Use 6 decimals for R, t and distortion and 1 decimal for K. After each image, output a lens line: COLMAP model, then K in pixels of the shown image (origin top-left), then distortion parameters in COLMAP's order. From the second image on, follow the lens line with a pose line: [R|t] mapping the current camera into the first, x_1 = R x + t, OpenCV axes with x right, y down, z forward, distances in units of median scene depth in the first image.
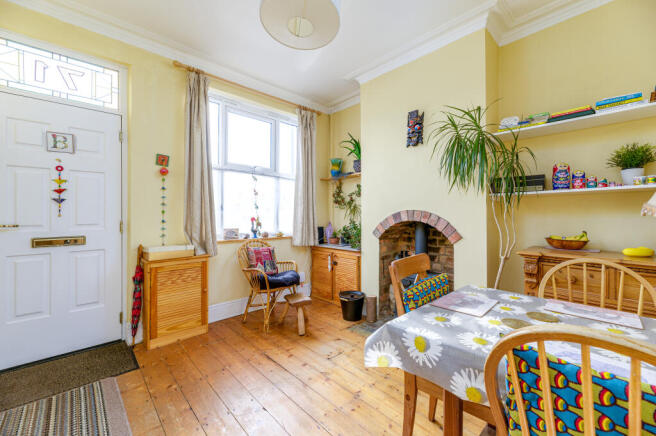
lens RADIAL K [[265.7, 0, 327.8], [0, 265.7, 215.1], [0, 0, 1]] dist [-0.000523, -0.000262]
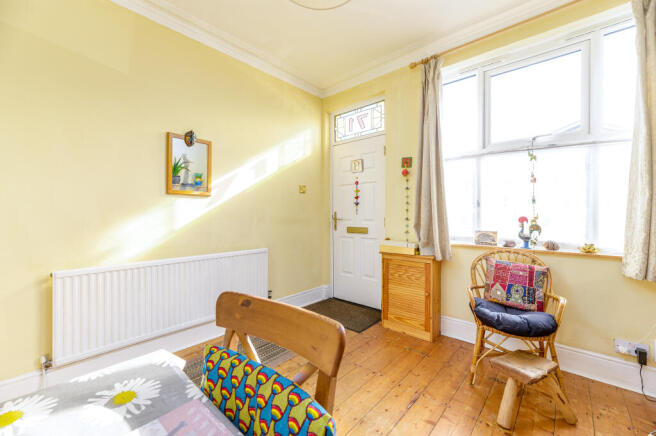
lens RADIAL K [[265.7, 0, 327.8], [0, 265.7, 215.1], [0, 0, 1]] dist [-0.000523, -0.000262]
pose [[0.083939, 0.005453, -0.996456, 0.431484], [-0.002462, 0.999983, 0.005264, 0.003025], [0.996468, 0.002011, 0.083951, 0.587007]]
